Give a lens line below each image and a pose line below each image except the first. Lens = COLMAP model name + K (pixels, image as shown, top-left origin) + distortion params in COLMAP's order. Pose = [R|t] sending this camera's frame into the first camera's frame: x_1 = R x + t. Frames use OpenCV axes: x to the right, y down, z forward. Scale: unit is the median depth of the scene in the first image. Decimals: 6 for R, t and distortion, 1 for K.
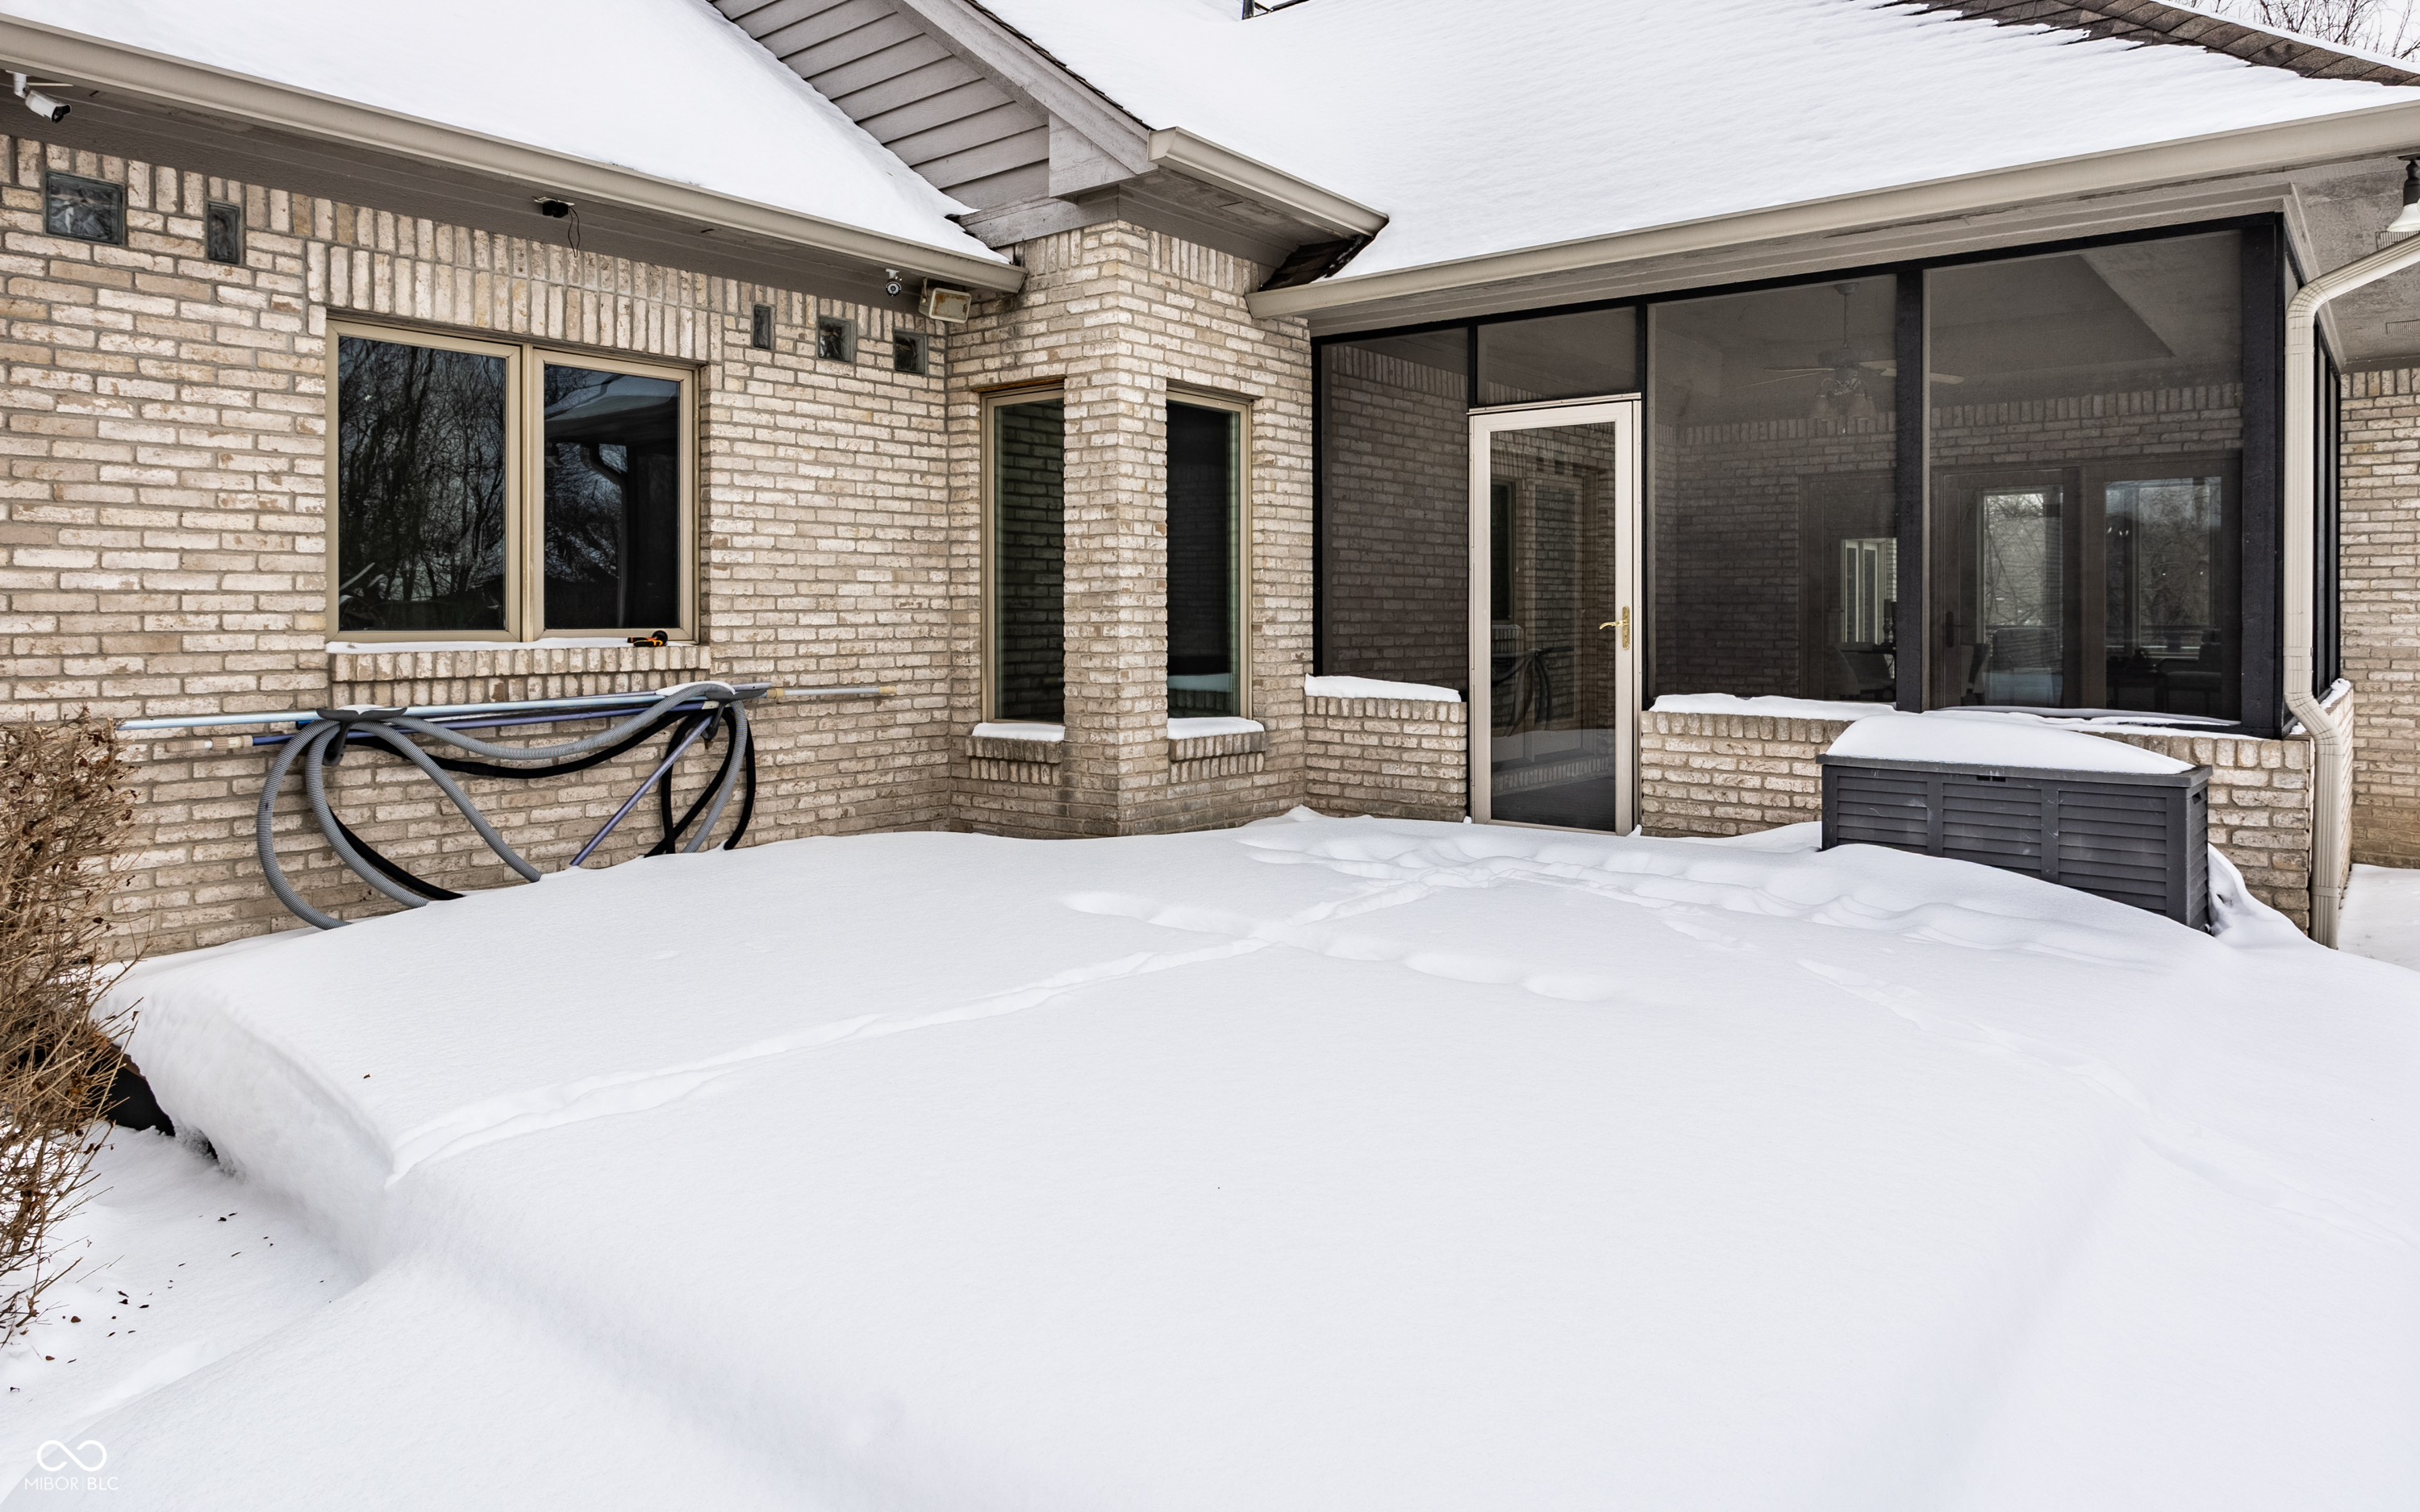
lens RADIAL K [[1477.0, 0, 1212.8], [0, 1477.0, 623.3], [0, 0, 1]] dist [0.000446, 0.000791]
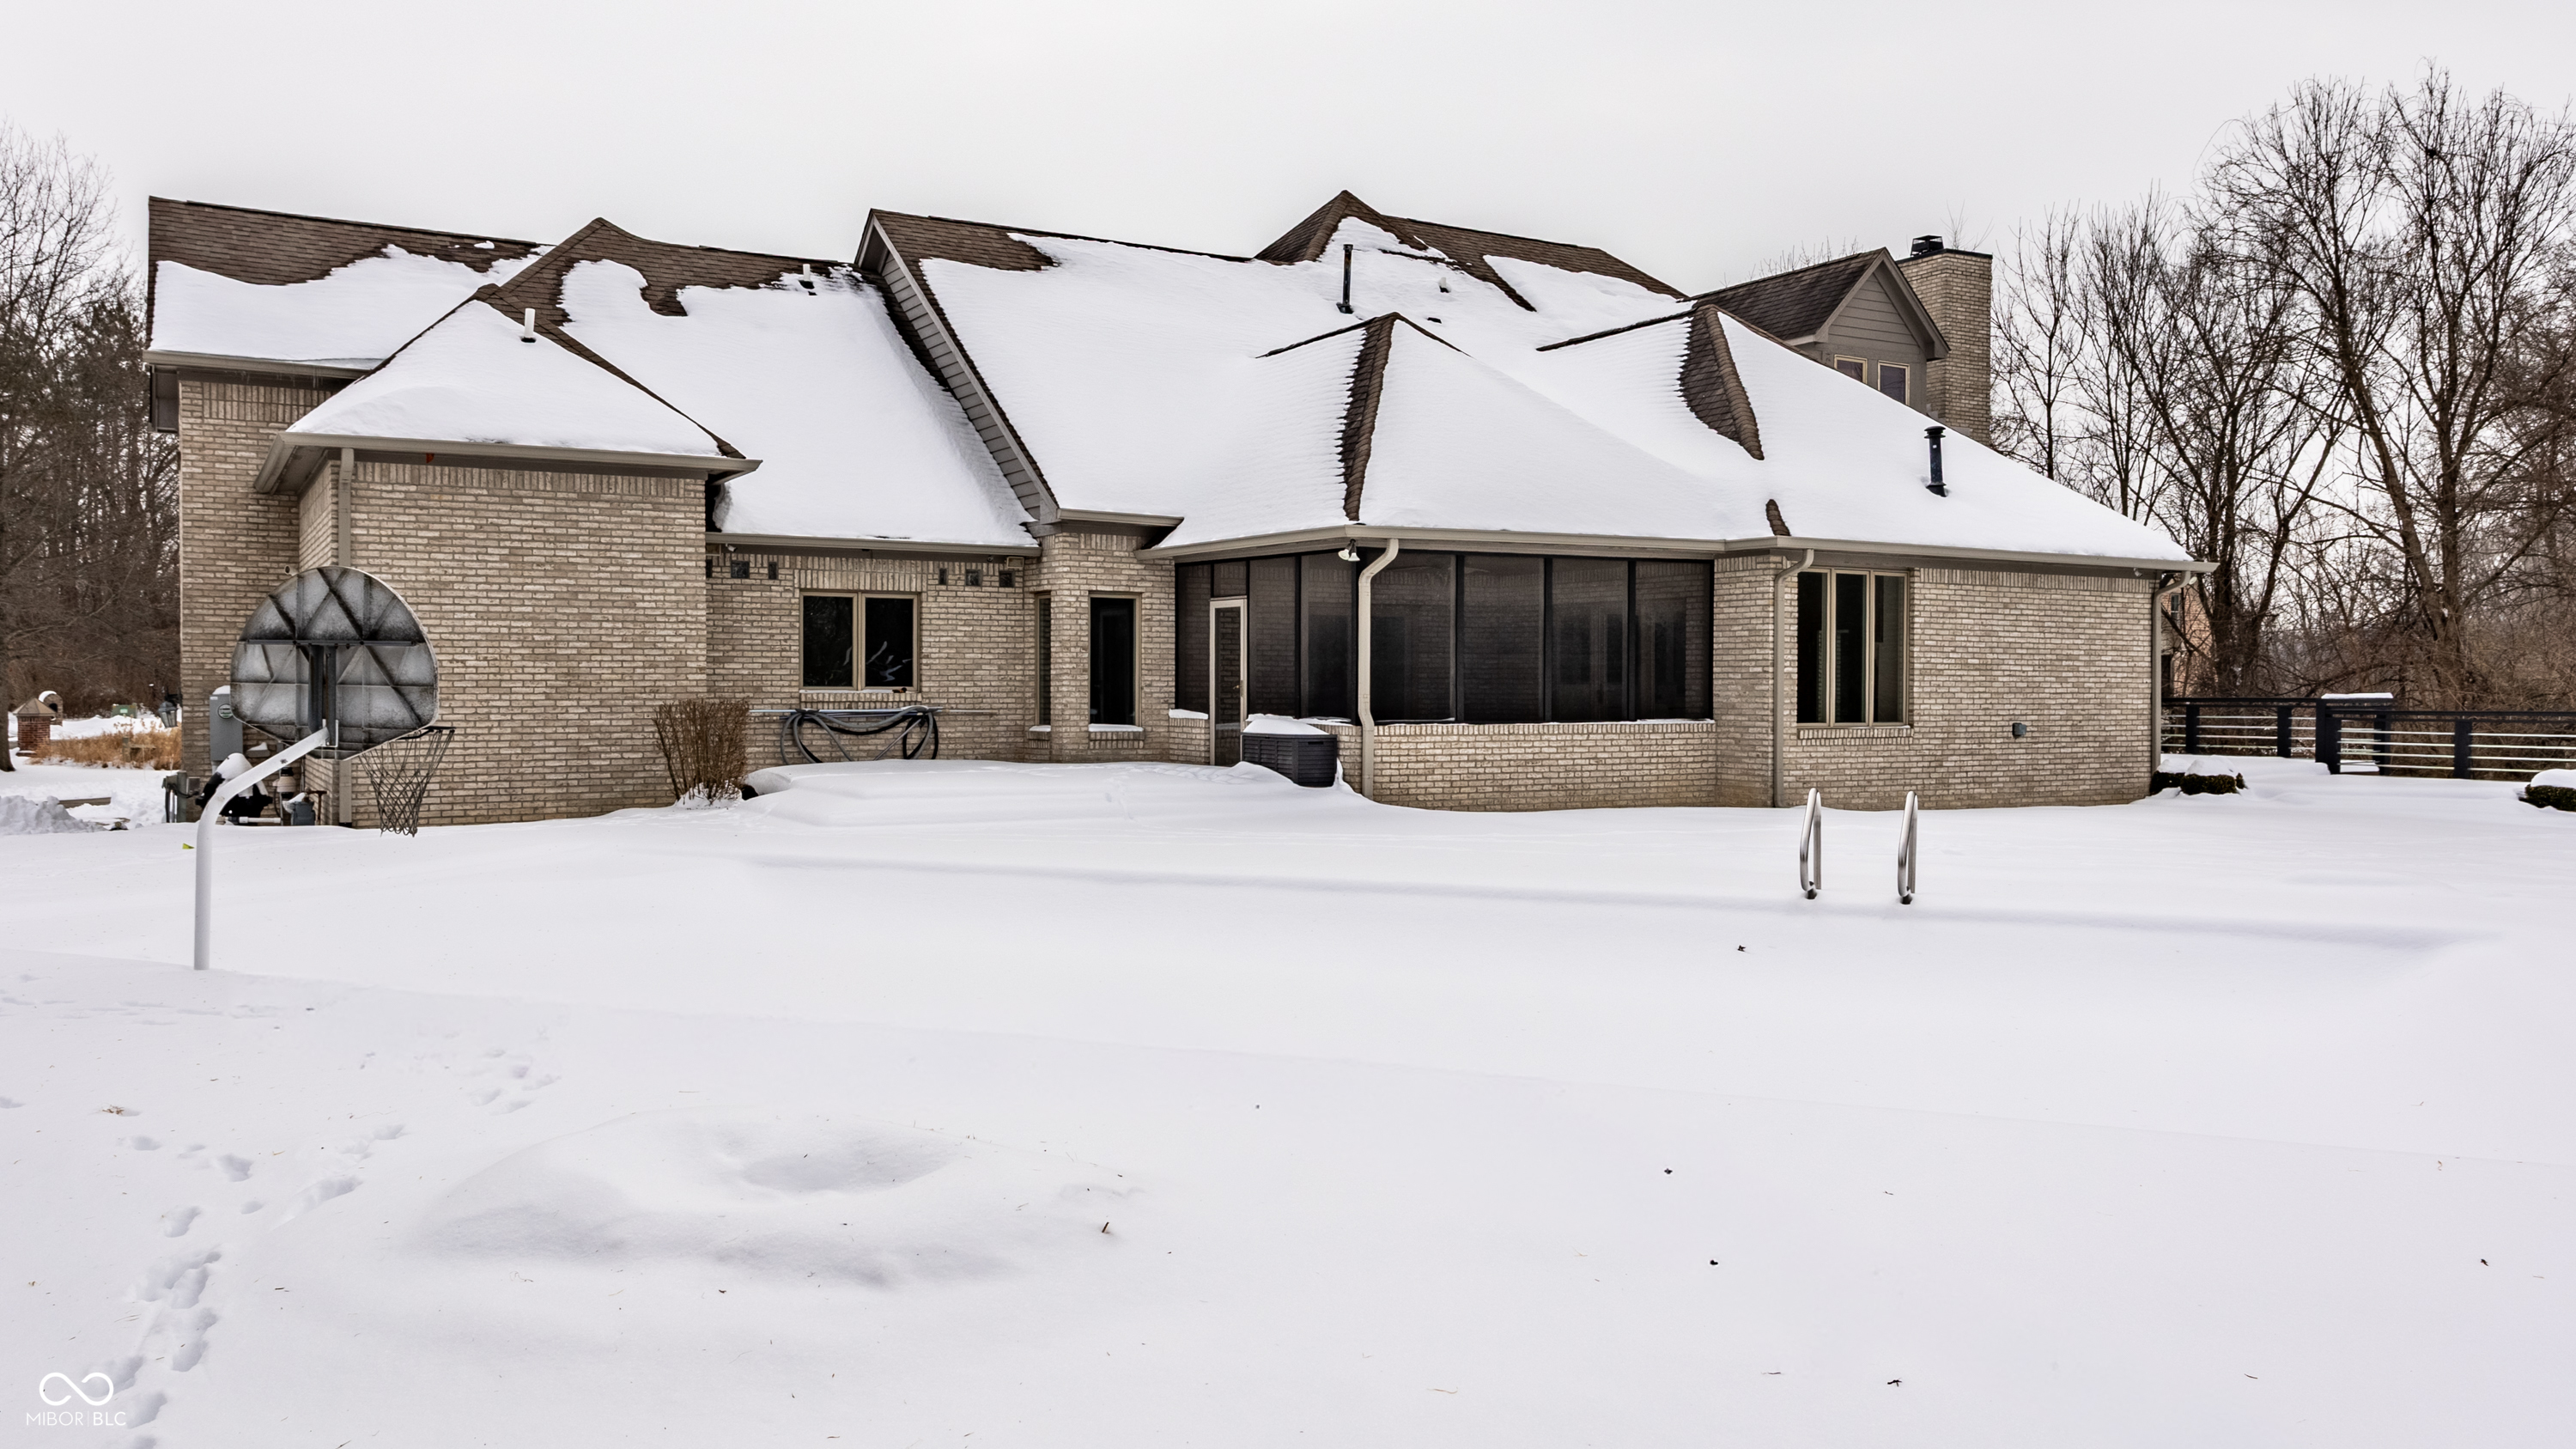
lens RADIAL K [[1912.1, 0, 1288.0], [0, 1912.1, 724.5], [0, 0, 1]] dist [-0.023798, 0.041927]
pose [[0.940695, 0.012132, -0.339037, 1.553864], [-0.007331, 0.999854, 0.015436, 0.013838], [0.339175, -0.012035, 0.940646, -2.191241]]
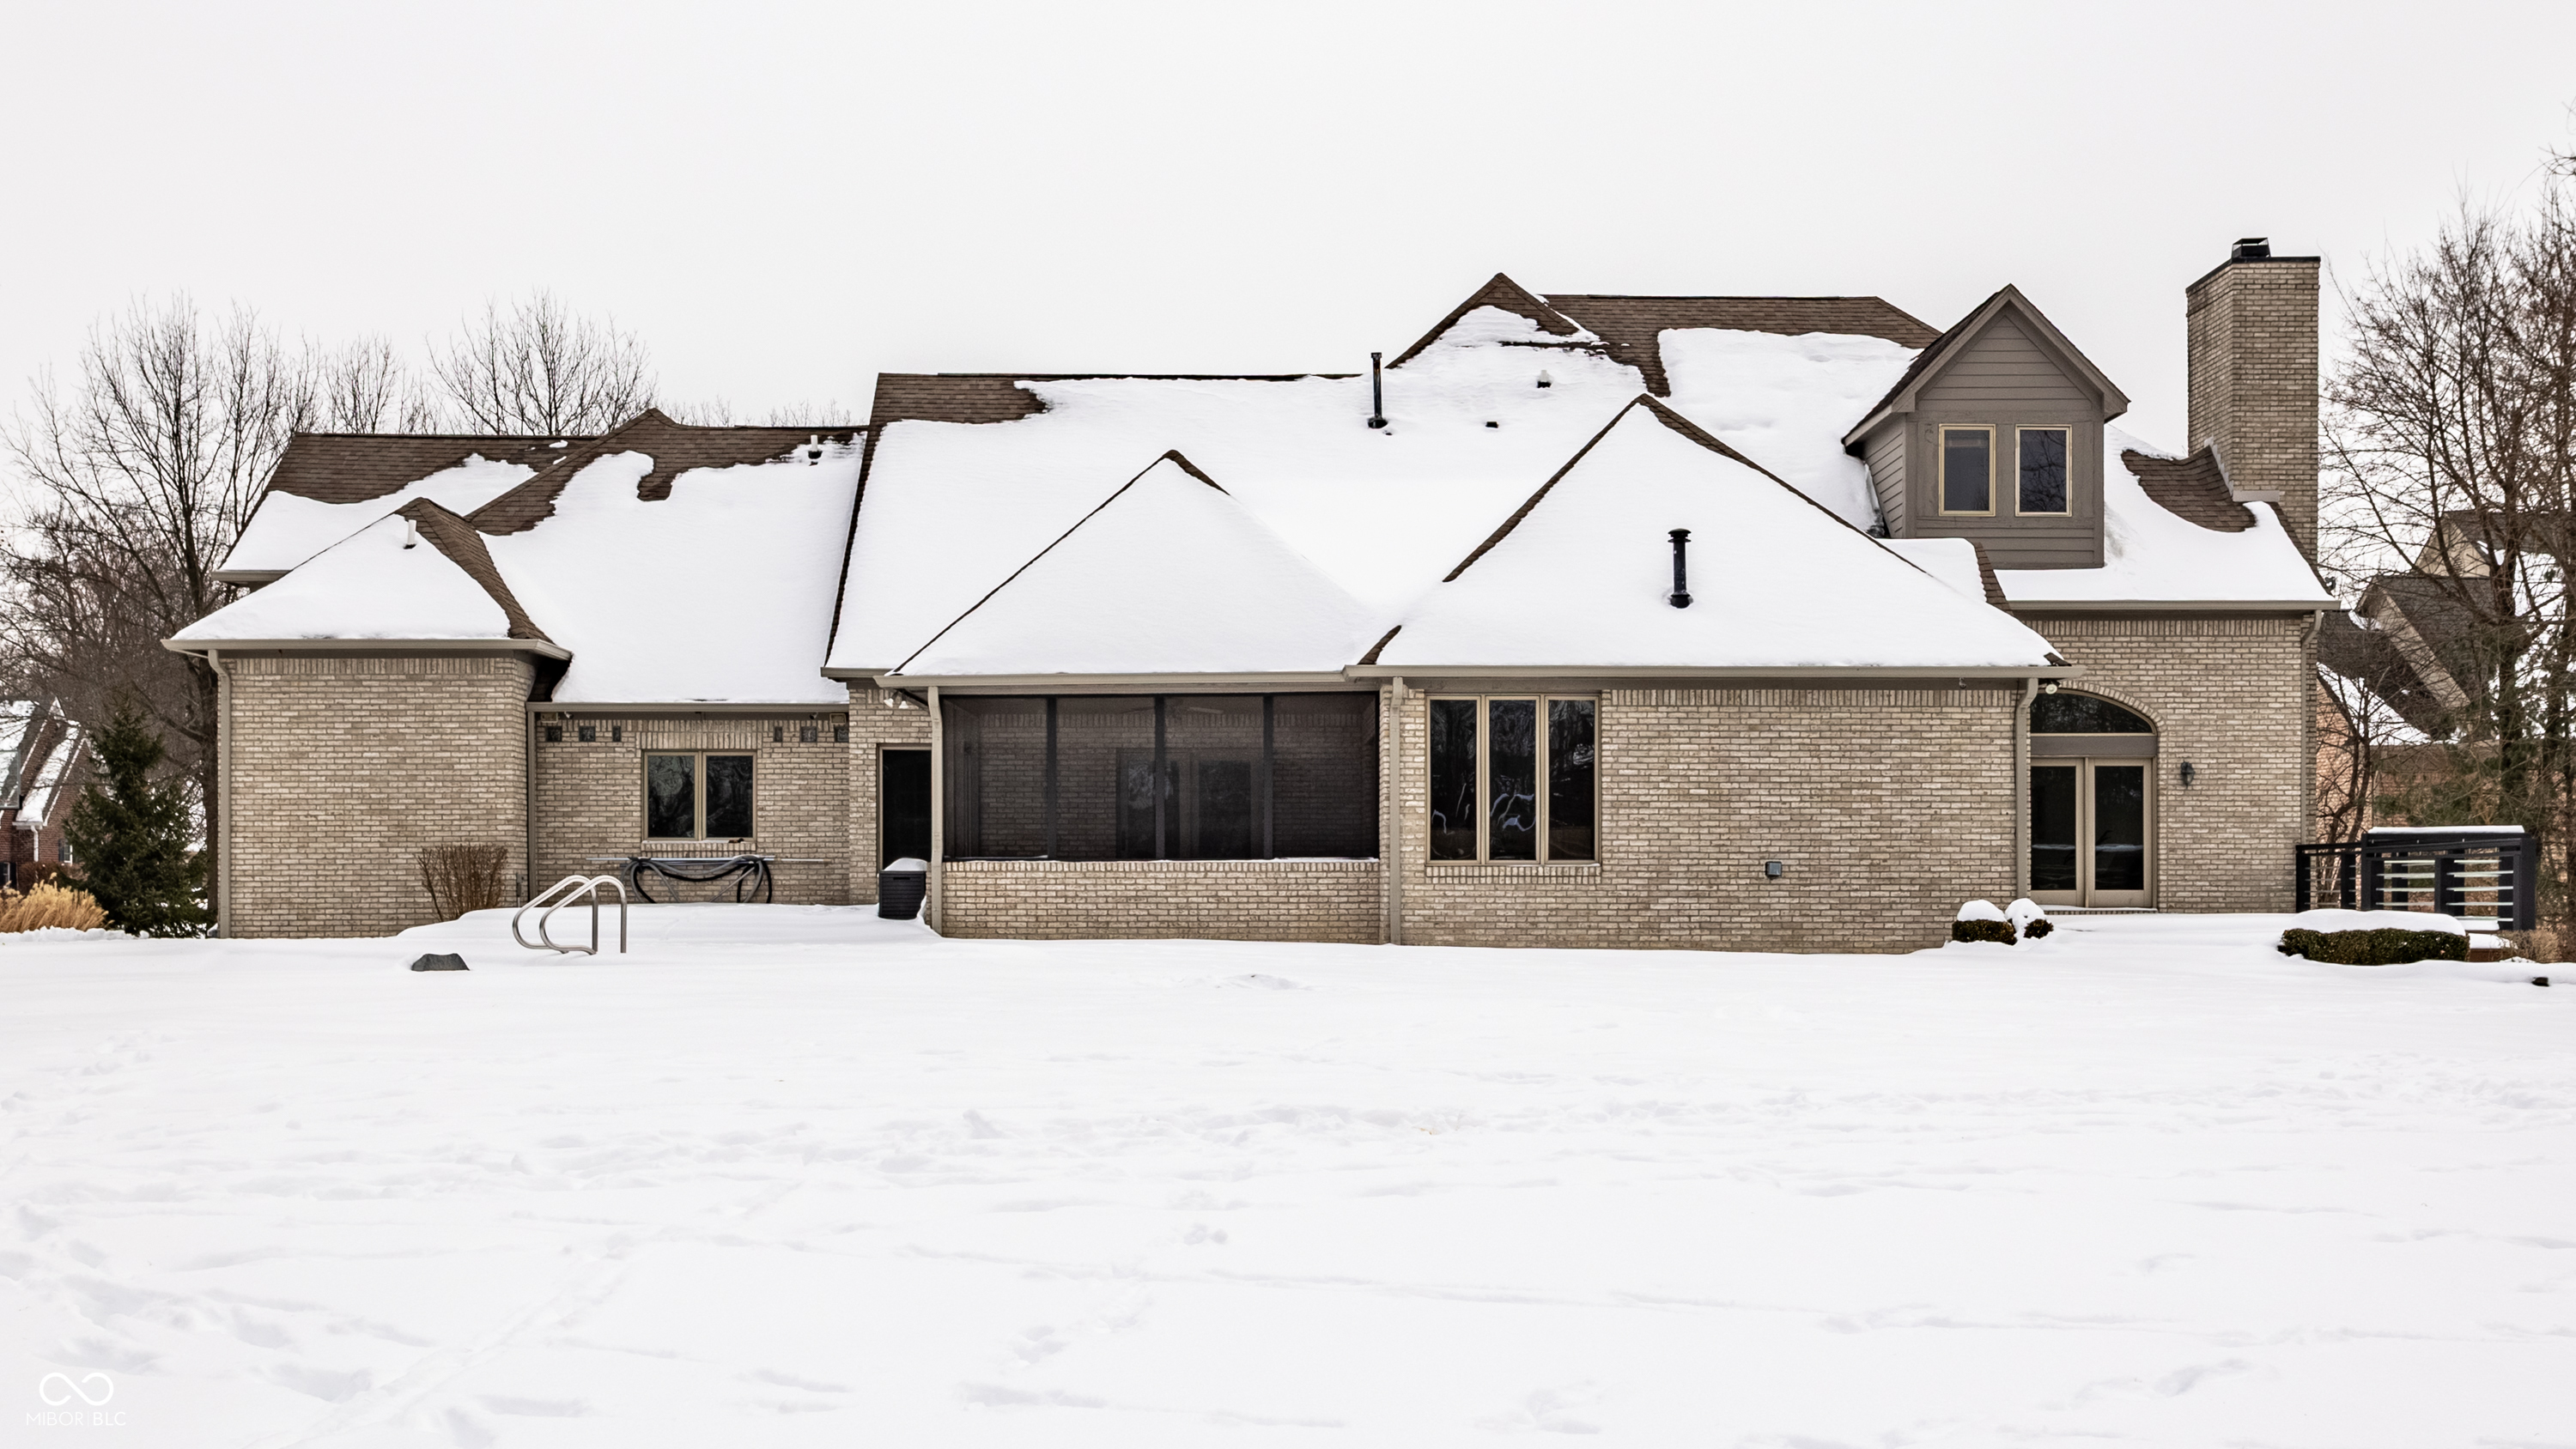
lens RADIAL K [[2830.1, 0, 1303.4], [0, 2830.1, 893.4], [0, 0, 1]] dist [0.015148, -0.012966]
pose [[0.660154, 0.000749, -0.751130, 4.762830], [-0.003902, 0.999989, -0.002433, 0.128146], [0.751120, 0.004537, 0.660150, -1.987843]]
